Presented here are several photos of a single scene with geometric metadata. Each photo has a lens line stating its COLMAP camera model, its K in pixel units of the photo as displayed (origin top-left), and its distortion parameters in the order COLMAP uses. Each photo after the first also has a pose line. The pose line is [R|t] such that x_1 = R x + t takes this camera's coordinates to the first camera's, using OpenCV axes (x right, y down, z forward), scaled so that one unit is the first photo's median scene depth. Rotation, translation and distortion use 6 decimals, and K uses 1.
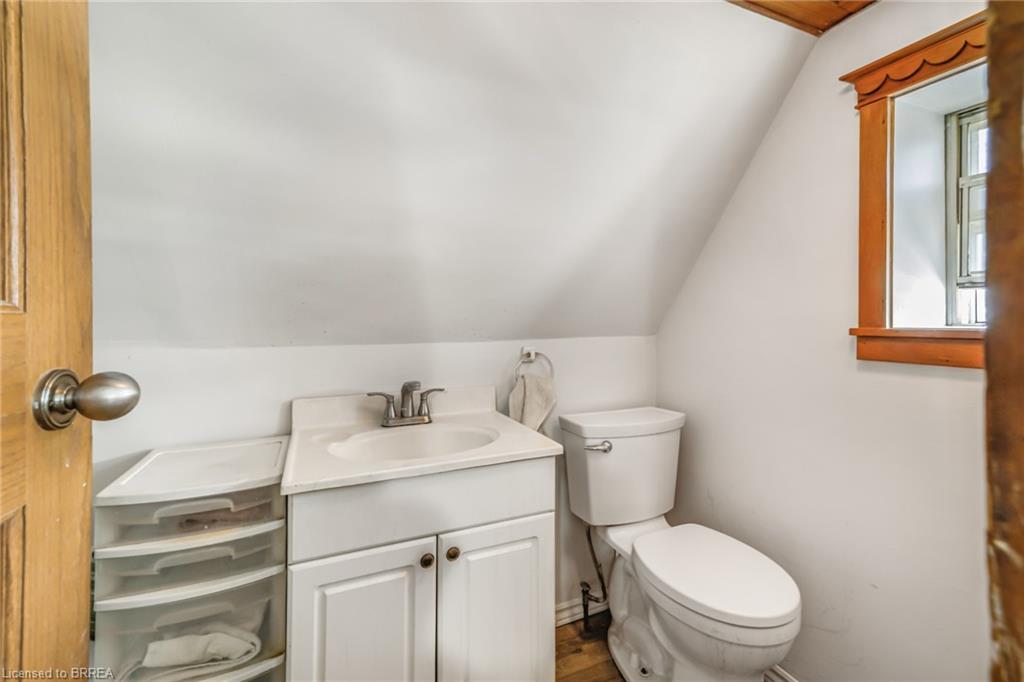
lens RADIAL K [[439.9, 0, 514.8], [0, 439.9, 320.7], [0, 0, 1]] dist [0.016538, 0.000234]
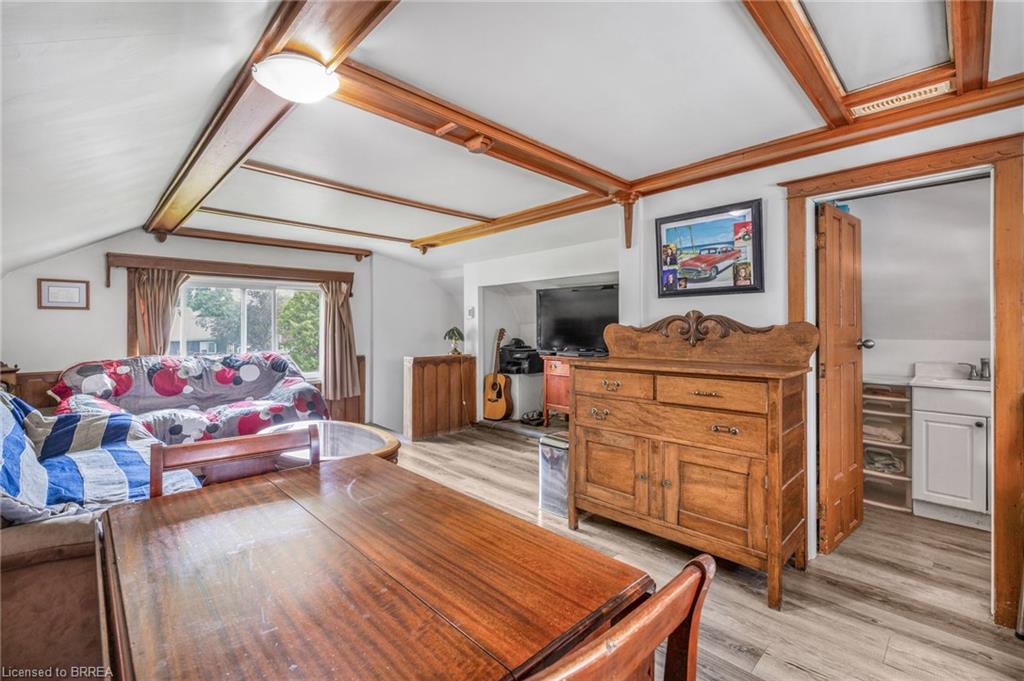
lens RADIAL K [[439.9, 0, 513.8], [0, 439.9, 331.2], [0, 0, 1]] dist [0.016538, 0.000234]
pose [[0.341781, 0.006500, -0.939757, 1.330679], [0.004712, 0.999952, 0.008630, -0.025646], [0.939768, -0.007377, 0.341734, -2.432444]]
